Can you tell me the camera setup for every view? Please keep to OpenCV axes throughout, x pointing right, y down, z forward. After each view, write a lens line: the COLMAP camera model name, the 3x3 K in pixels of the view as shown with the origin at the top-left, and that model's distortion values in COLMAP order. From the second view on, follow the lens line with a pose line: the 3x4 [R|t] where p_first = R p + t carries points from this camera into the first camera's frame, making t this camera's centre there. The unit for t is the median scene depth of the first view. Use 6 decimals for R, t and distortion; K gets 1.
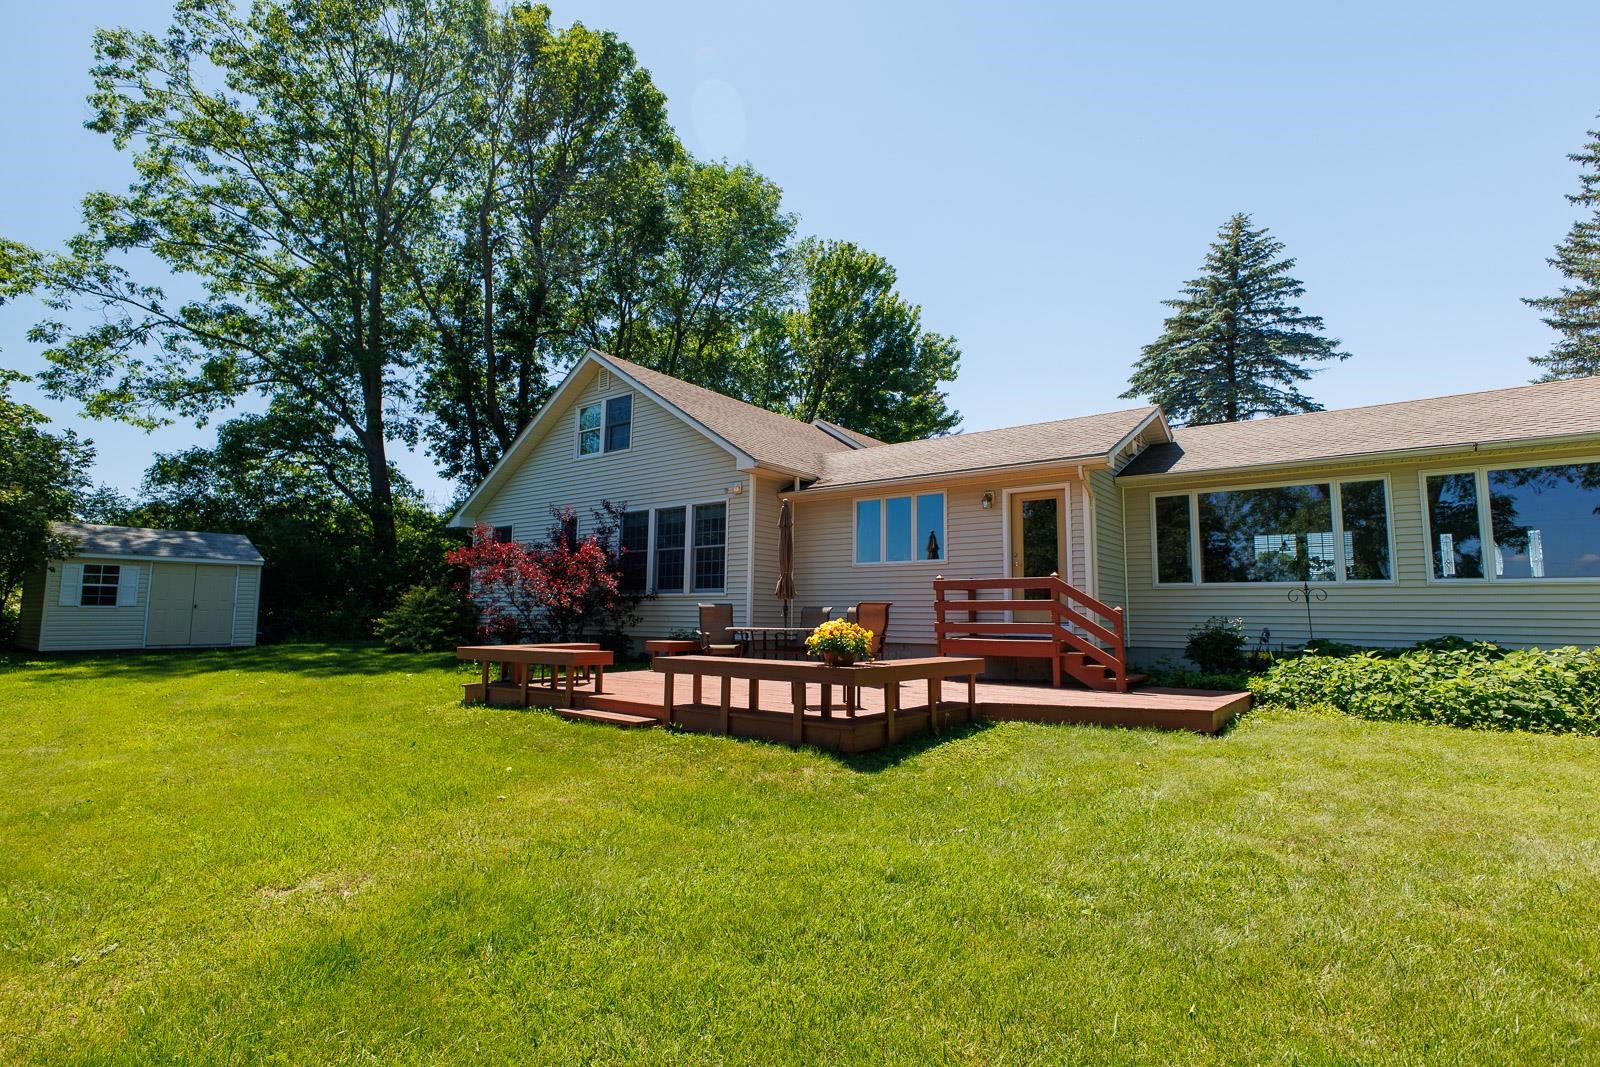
lens RADIAL K [[779.1, 0, 800.0], [0, 779.1, 533.5], [0, 0, 1]] dist [0.001987, -0.000026]
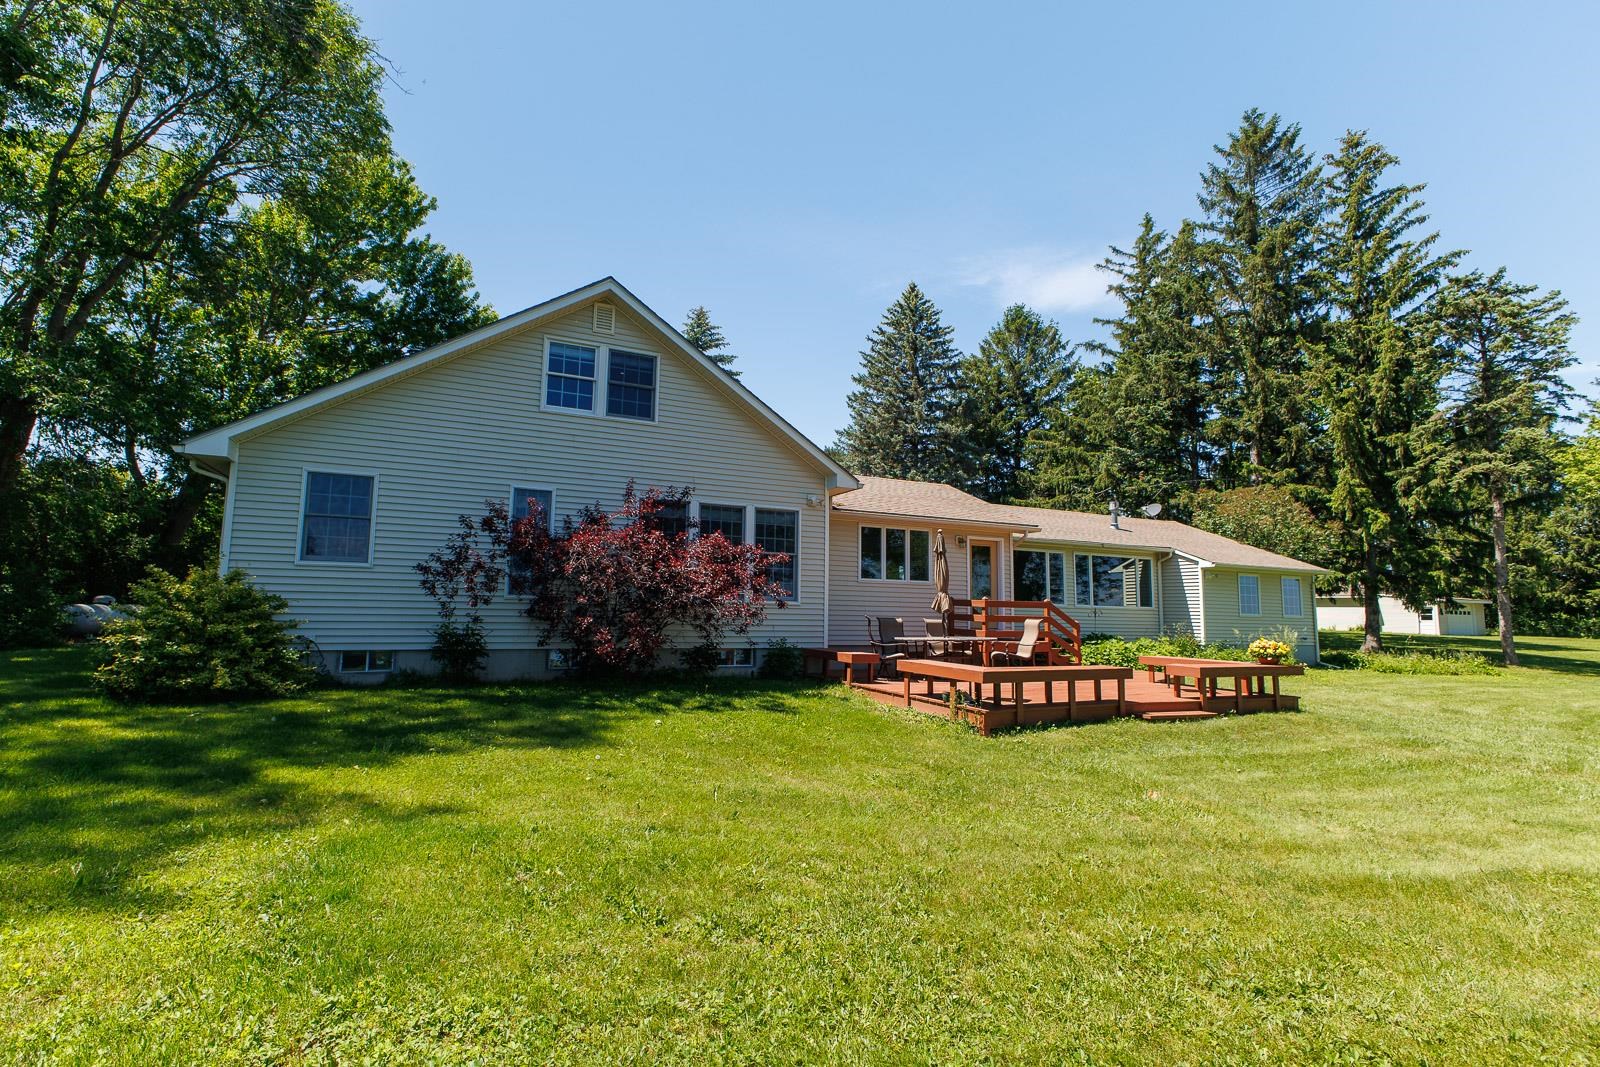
lens RADIAL K [[707.3, 0, 800.0], [0, 707.3, 533.5], [0, 0, 1]] dist [-0.001376, -0.000077]
pose [[0.465236, 0.092374, 0.880354, -0.869415], [-0.109296, 0.992924, -0.046427, 0.029274], [-0.878413, -0.074620, 0.472040, 0.552663]]
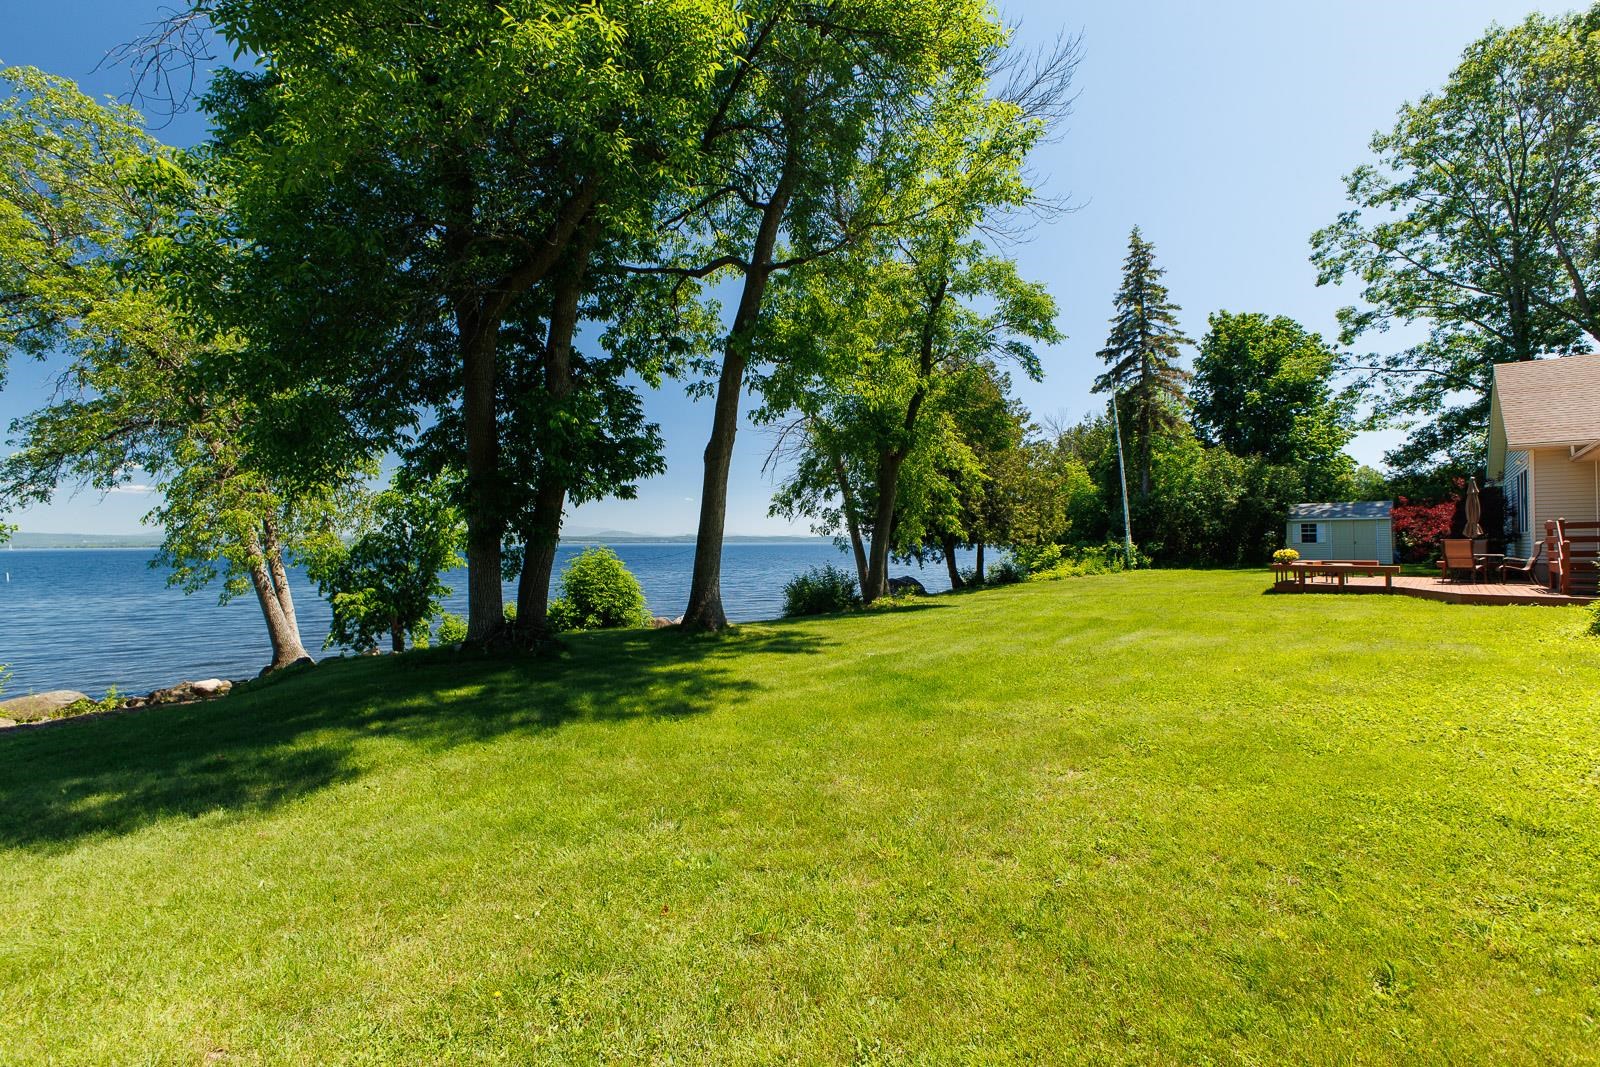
lens RADIAL K [[707.3, 0, 800.0], [0, 707.3, 533.5], [0, 0, 1]] dist [-0.001376, -0.000077]
pose [[-0.076580, -0.021578, -0.996830, 1.167418], [0.104515, 0.994084, -0.029548, -0.020262], [0.991571, -0.106446, -0.073872, -0.219658]]
